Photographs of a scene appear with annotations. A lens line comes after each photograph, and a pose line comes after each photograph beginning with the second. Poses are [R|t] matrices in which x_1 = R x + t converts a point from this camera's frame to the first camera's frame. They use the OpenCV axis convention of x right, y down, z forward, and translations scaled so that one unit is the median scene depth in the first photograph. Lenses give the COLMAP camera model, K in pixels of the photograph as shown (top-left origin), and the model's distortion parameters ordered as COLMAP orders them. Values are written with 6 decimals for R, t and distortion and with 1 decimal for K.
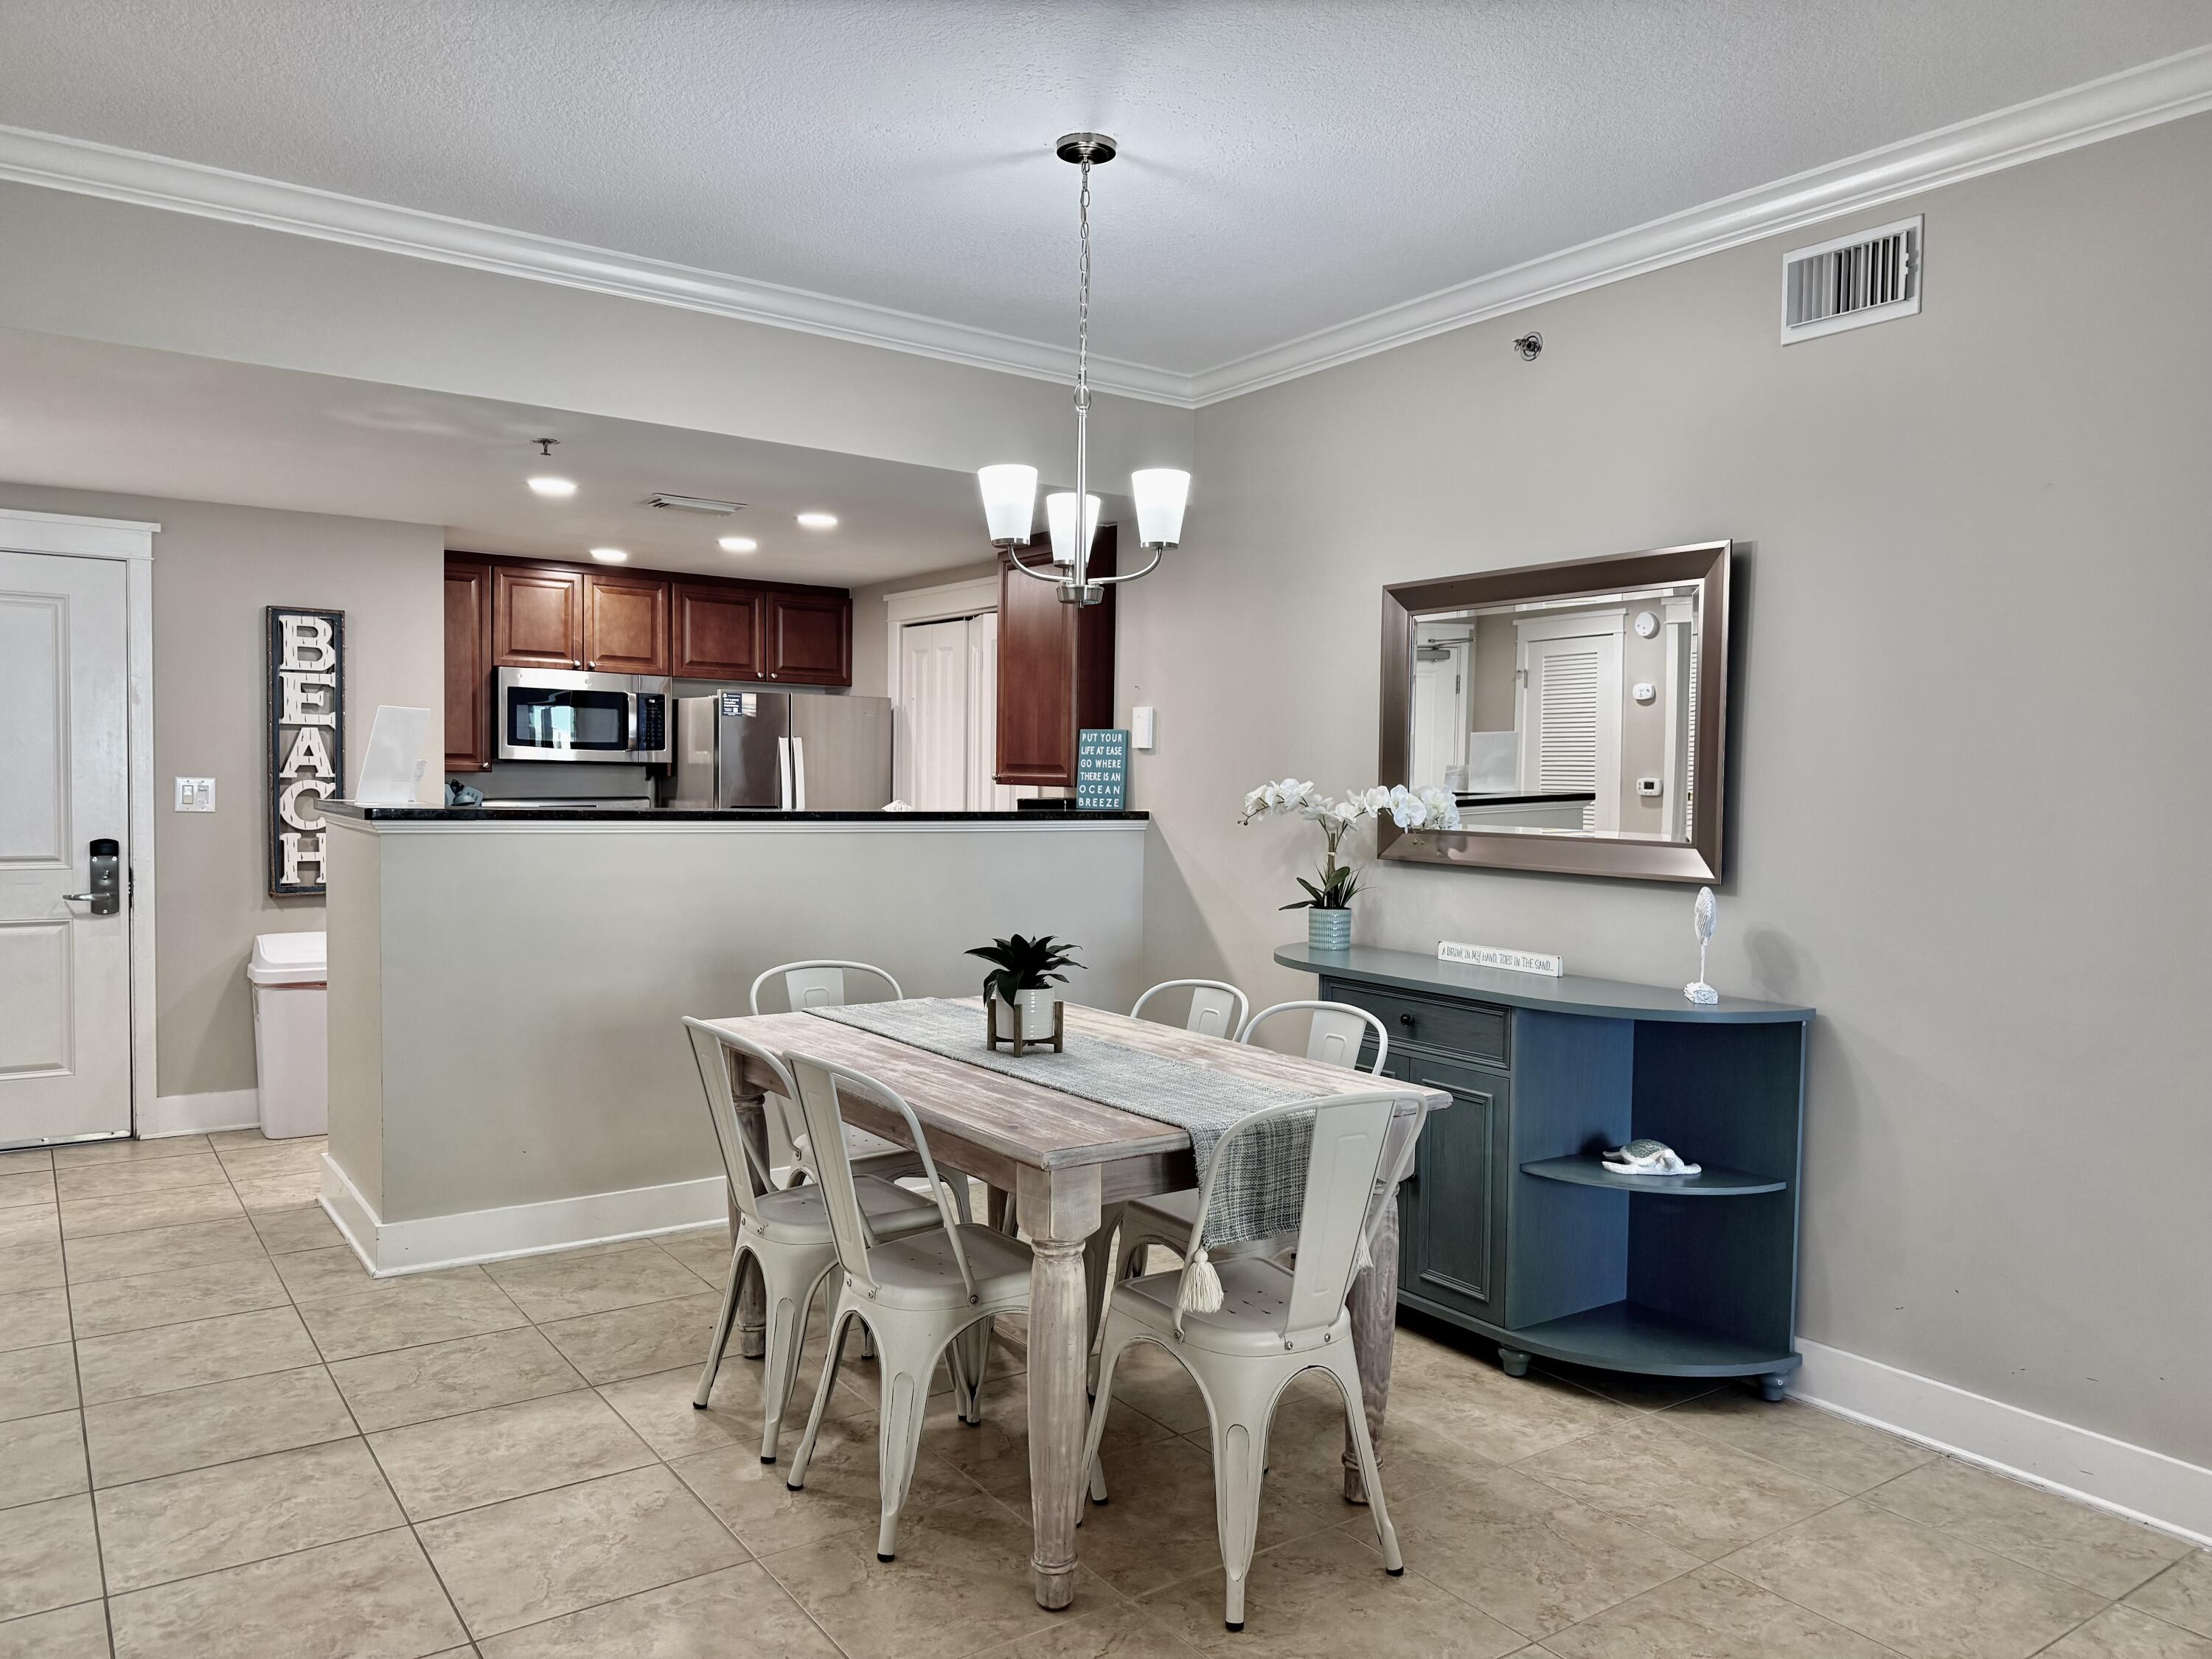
lens RADIAL K [[1554.3, 0, 1142.0], [0, 1554.3, 863.3], [0, 0, 1]] dist [0.053110, -0.018419]
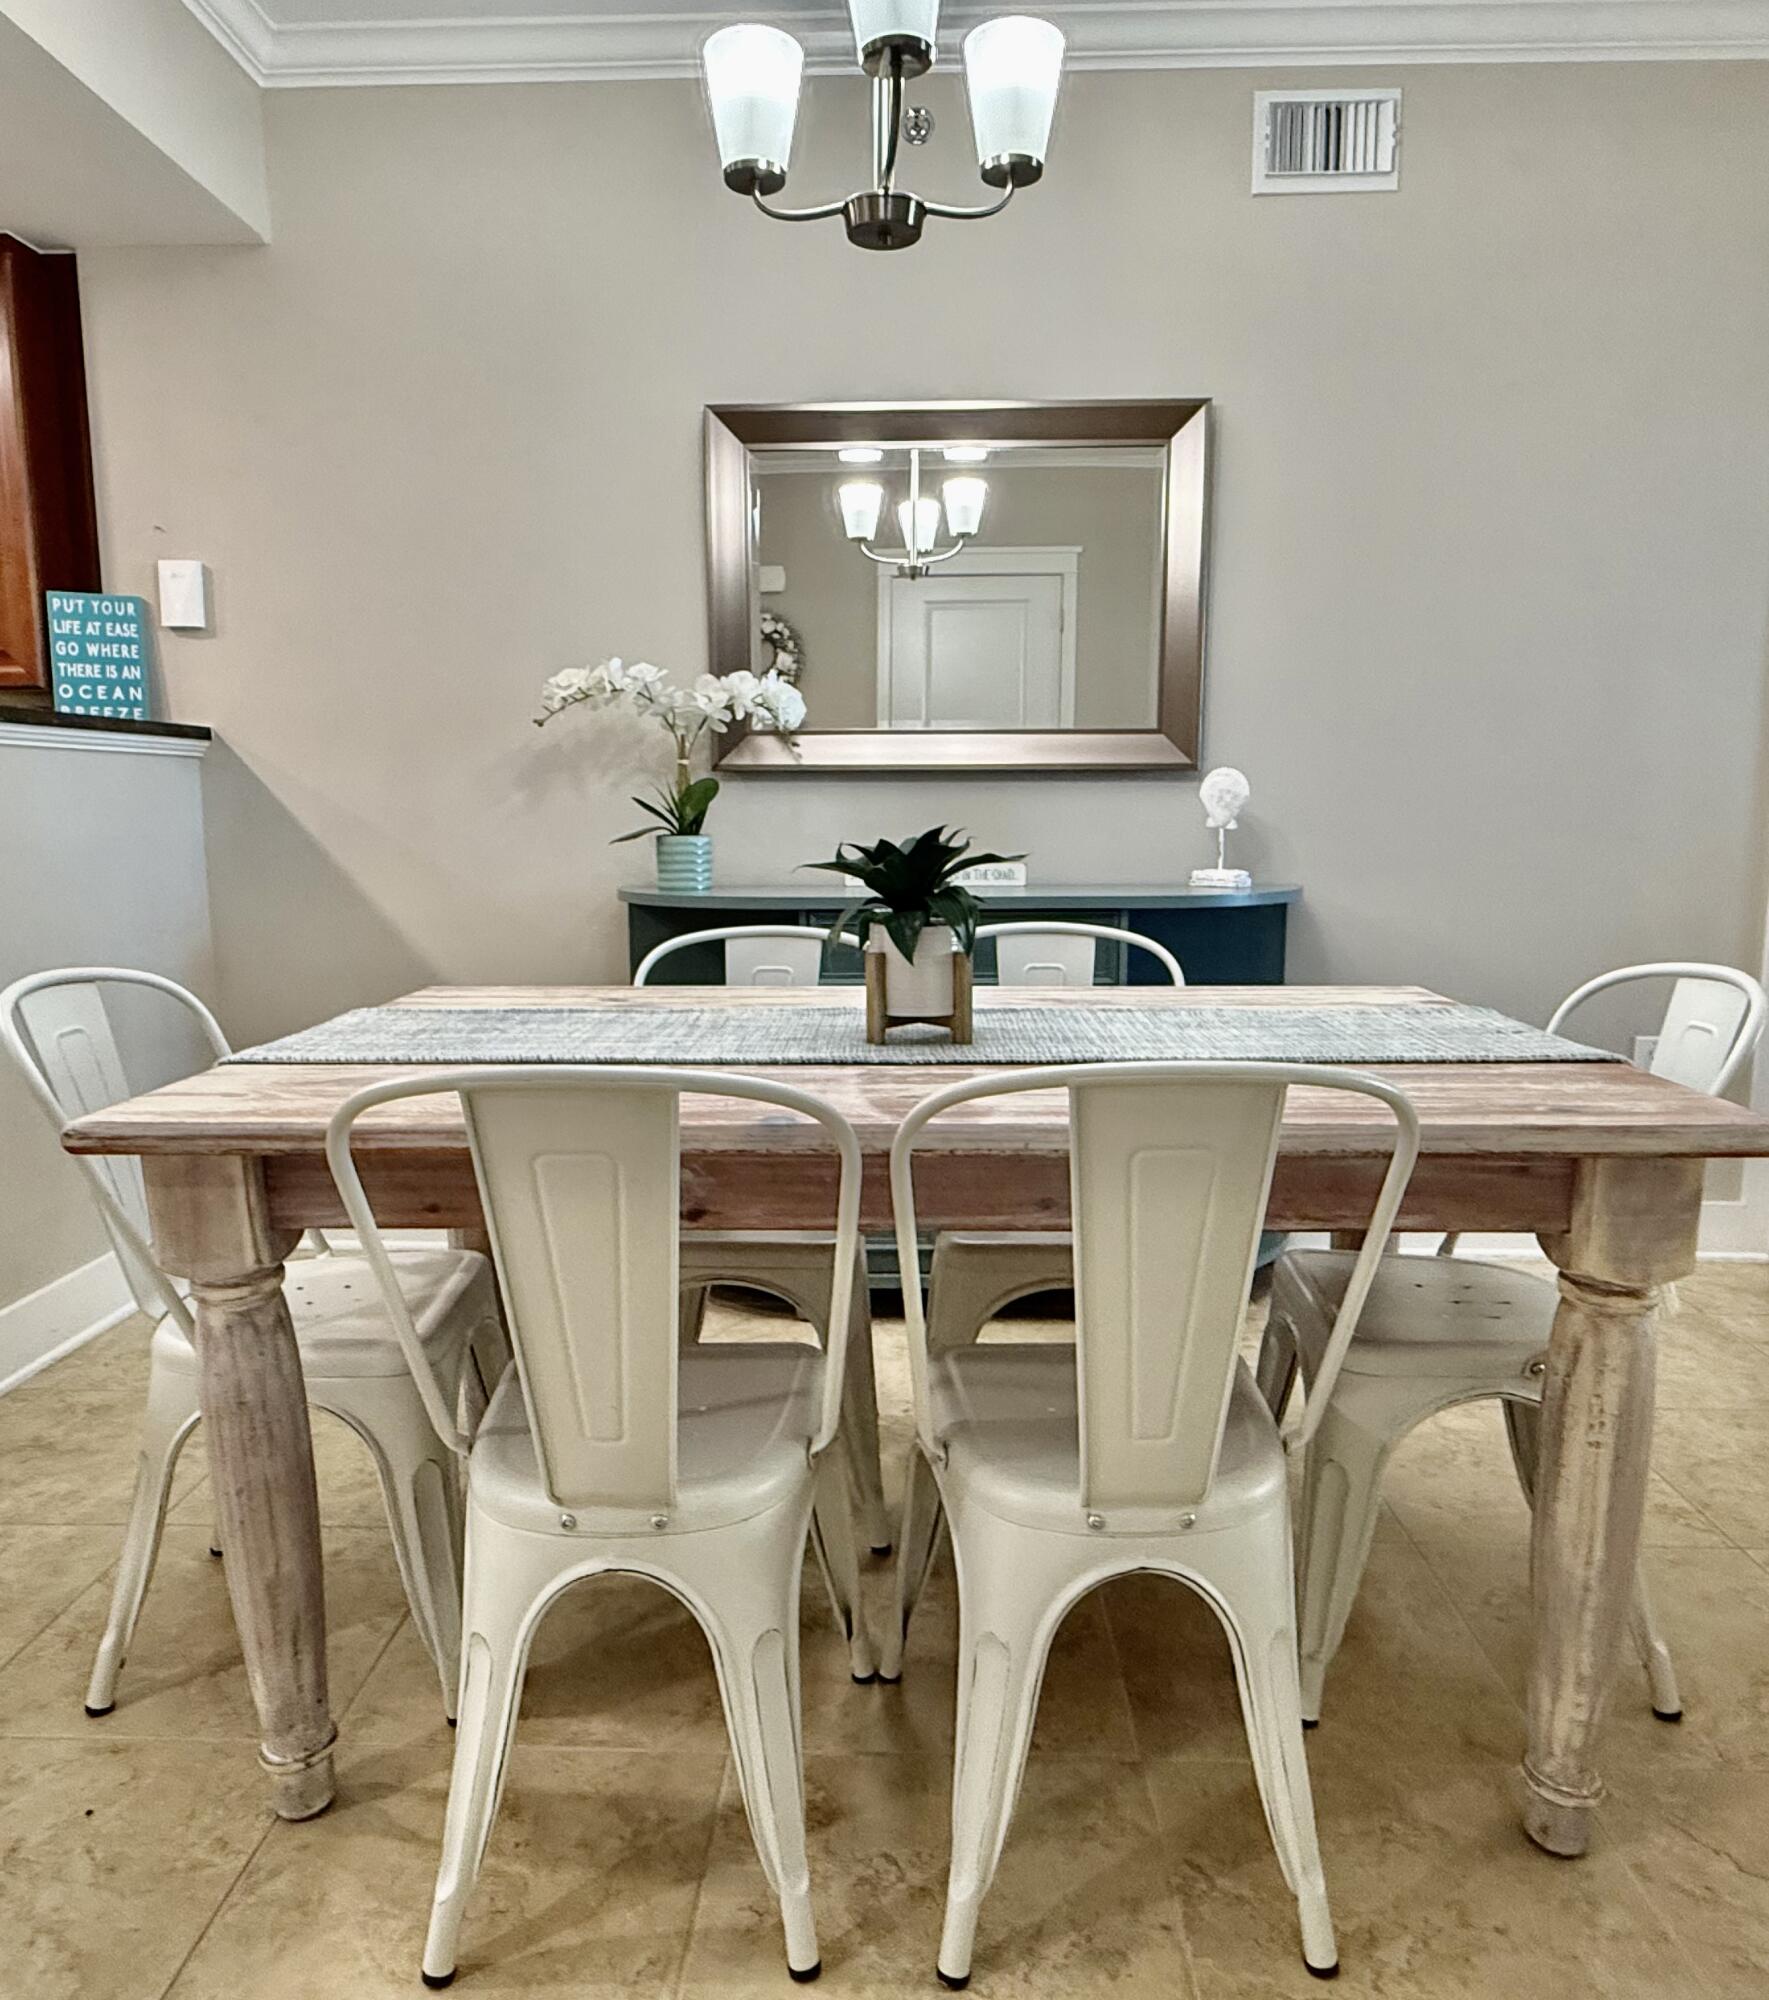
lens RADIAL K [[1345.3, 0, 886.5], [0, 1345.3, 1004.0], [0, 0, 1]] dist [0.006210, -0.001978]
pose [[0.615340, -0.134301, 0.776737, -0.272547], [0.057209, 0.990389, 0.125921, 0.027086], [-0.786183, -0.033047, 0.617109, 0.409822]]
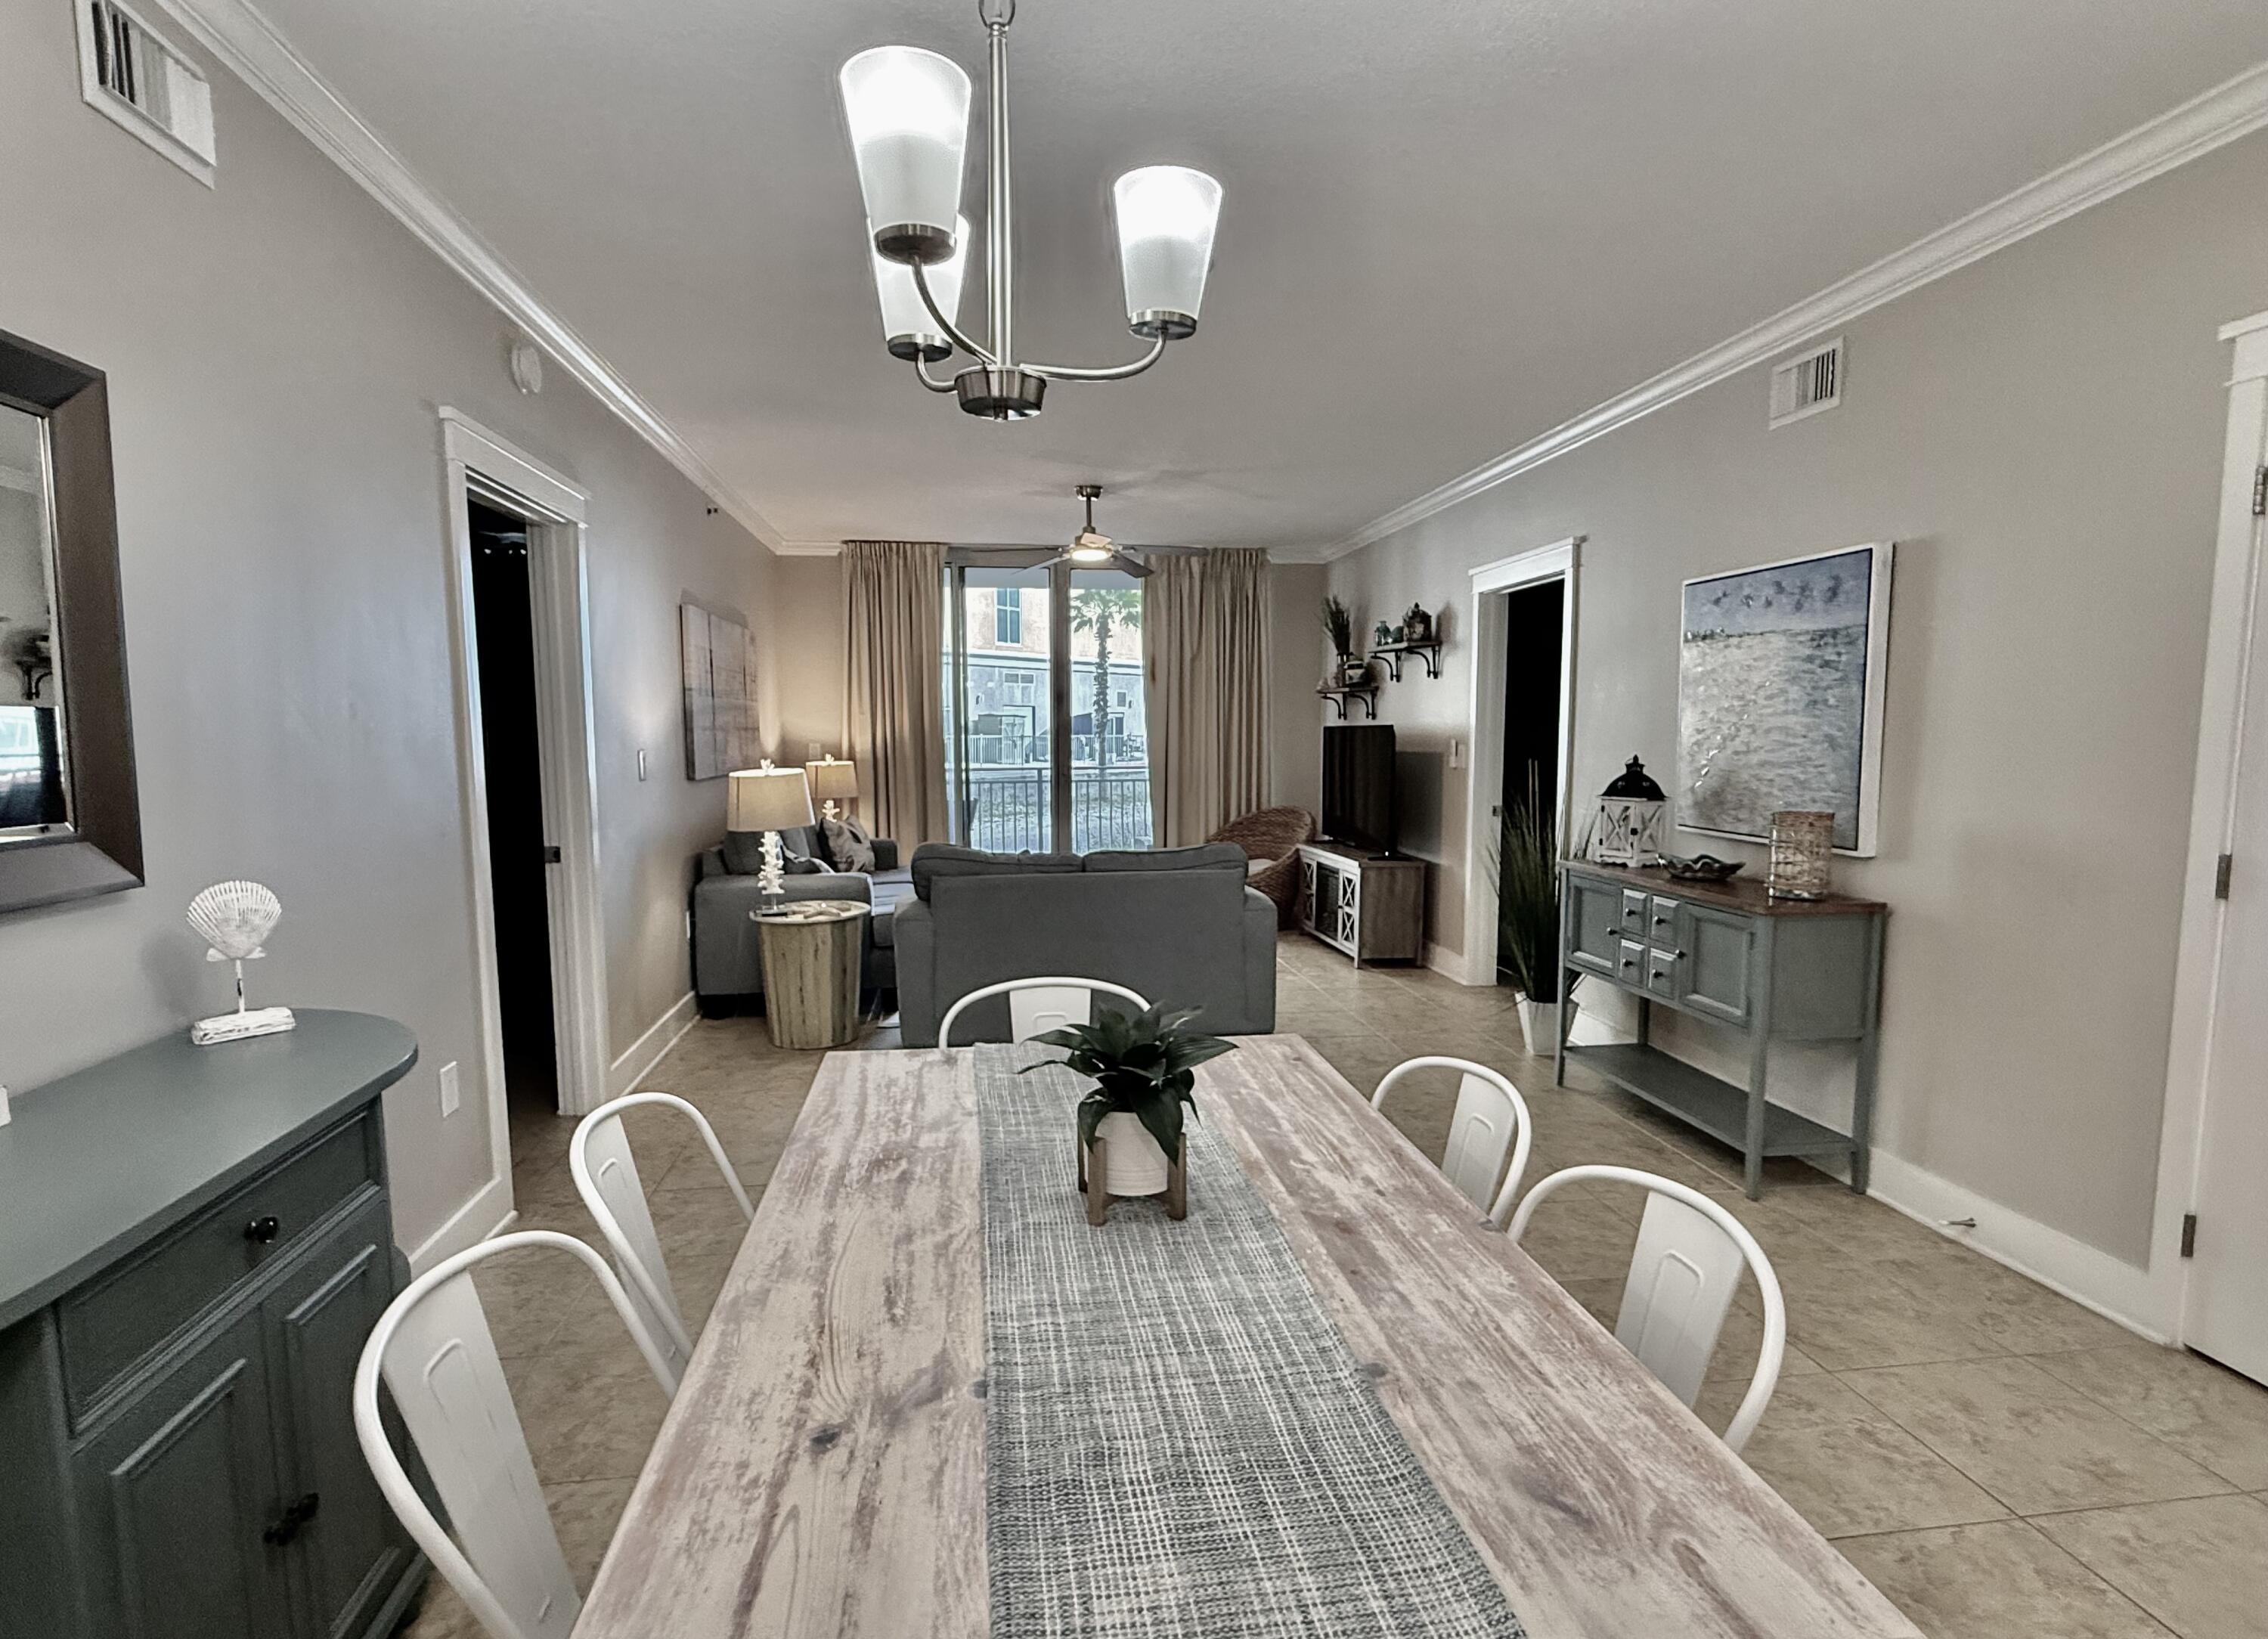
lens RADIAL K [[1155.4, 0, 1142.2], [0, 1155.4, 842.5], [0, 0, 1]] dist [-0.000439, 0.001092]
pose [[-0.885039, -0.064263, 0.461059, -0.163324], [0.009883, 0.987609, 0.156624, -0.051800], [-0.465411, 0.143175, -0.873438, 0.801635]]
